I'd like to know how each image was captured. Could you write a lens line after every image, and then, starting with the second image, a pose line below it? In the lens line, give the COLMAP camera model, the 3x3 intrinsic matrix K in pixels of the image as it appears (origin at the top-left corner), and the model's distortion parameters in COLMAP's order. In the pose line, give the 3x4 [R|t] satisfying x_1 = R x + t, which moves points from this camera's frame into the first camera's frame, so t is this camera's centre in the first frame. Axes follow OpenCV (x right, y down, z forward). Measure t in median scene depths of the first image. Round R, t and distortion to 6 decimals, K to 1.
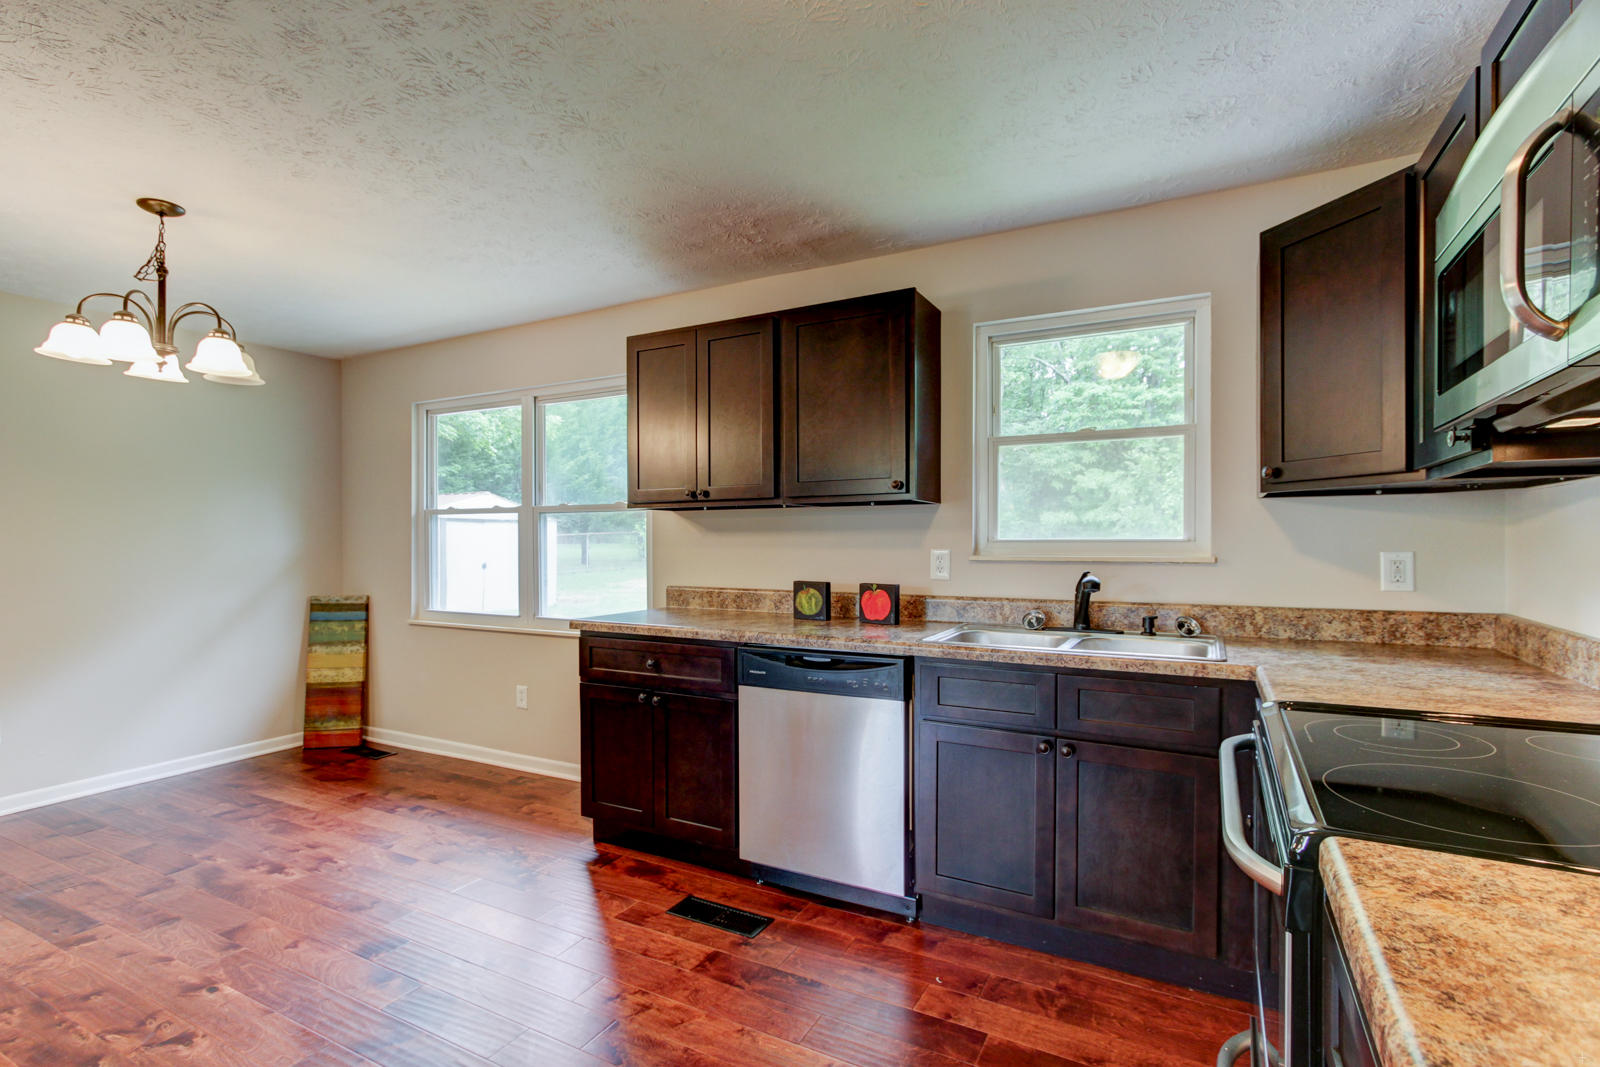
lens RADIAL K [[730.5, 0, 828.8], [0, 730.5, 554.7], [0, 0, 1]] dist [0.003168, 0.000316]
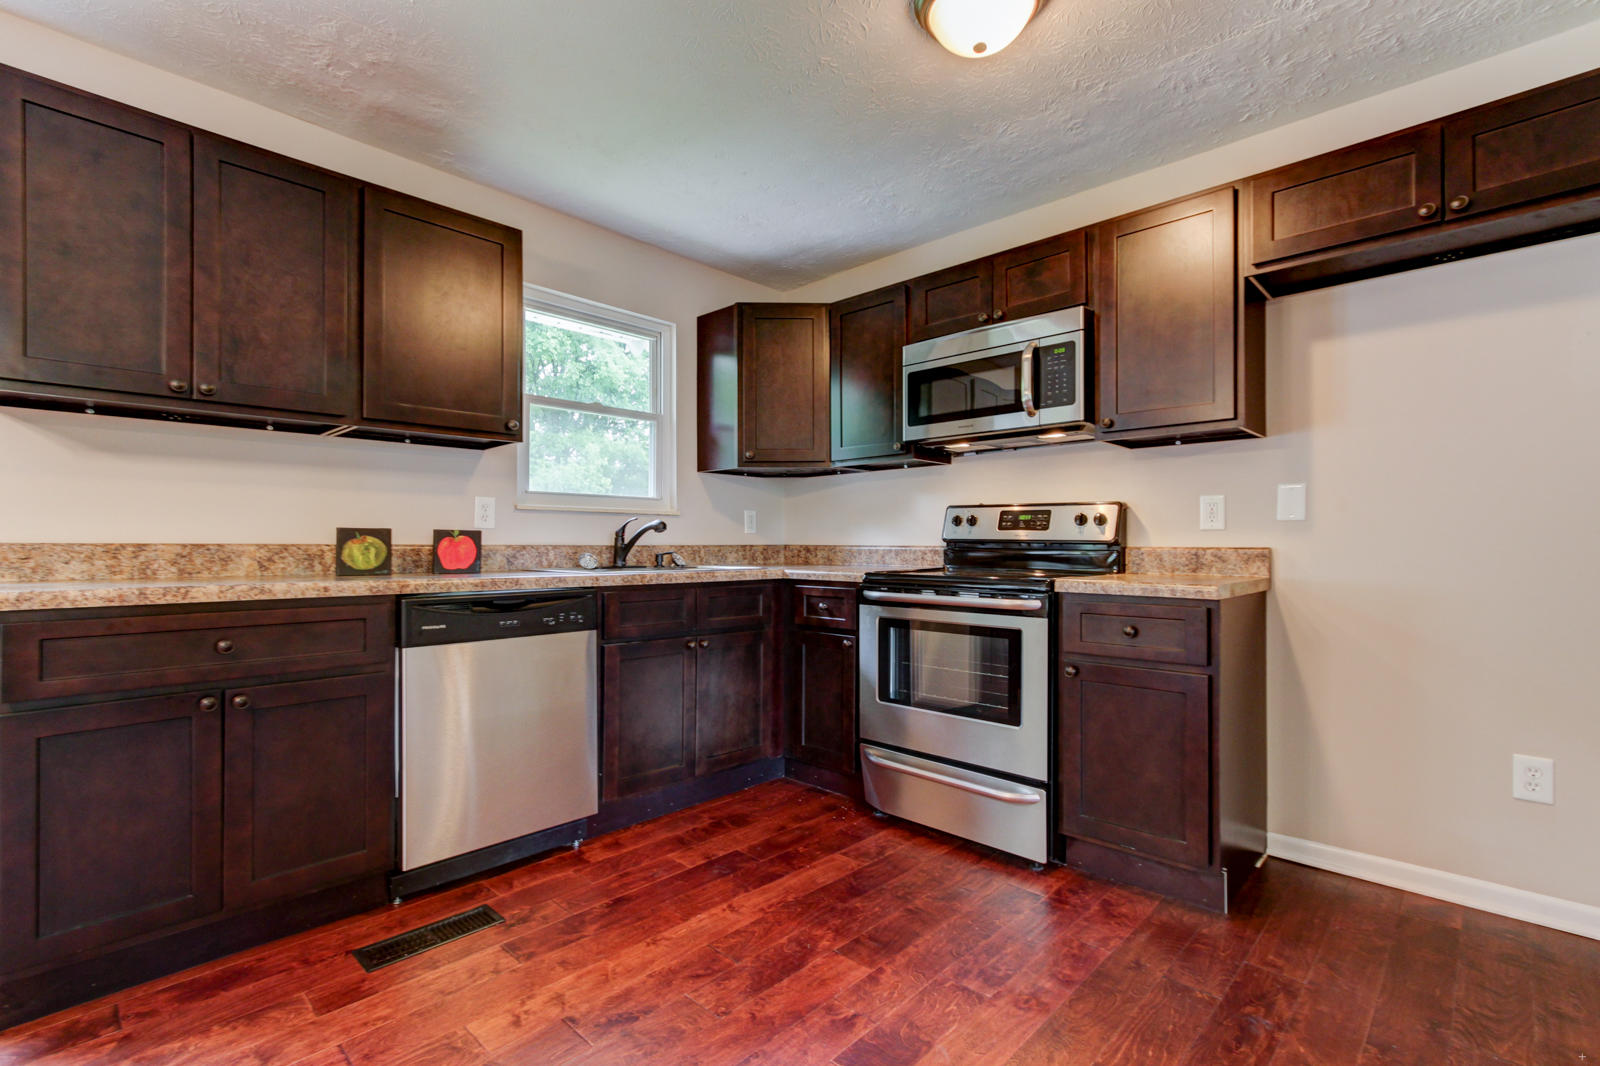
lens RADIAL K [[730.5, 0, 799.0], [0, 730.5, 544.6], [0, 0, 1]] dist [0.003168, 0.000316]
pose [[0.284580, -0.000265, 0.958652, -0.590481], [0.020699, 0.999769, -0.005868, 0.062725], [-0.958429, 0.021513, 0.284519, 0.287287]]
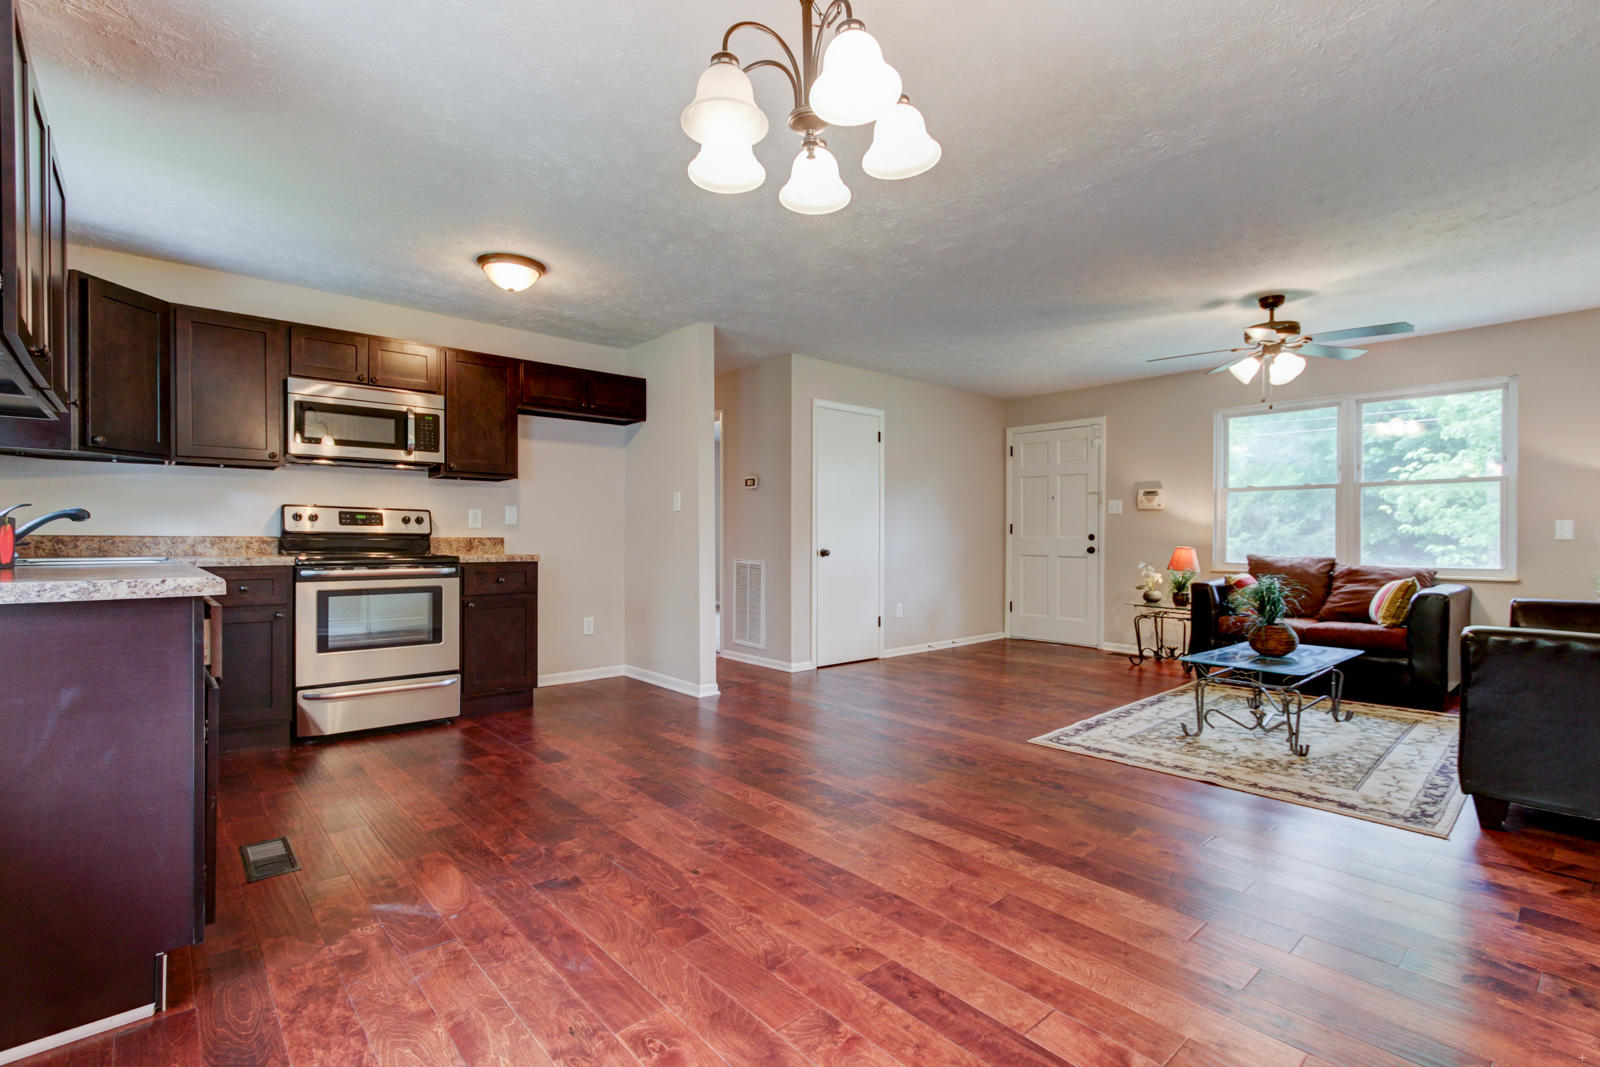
lens RADIAL K [[730.5, 0, 812.4], [0, 730.5, 538.4], [0, 0, 1]] dist [0.003168, 0.000316]
pose [[-0.931948, -0.004246, 0.362568, -0.859840], [0.004723, 0.999704, 0.023848, 0.040853], [-0.362562, 0.023937, -0.931652, 1.190162]]
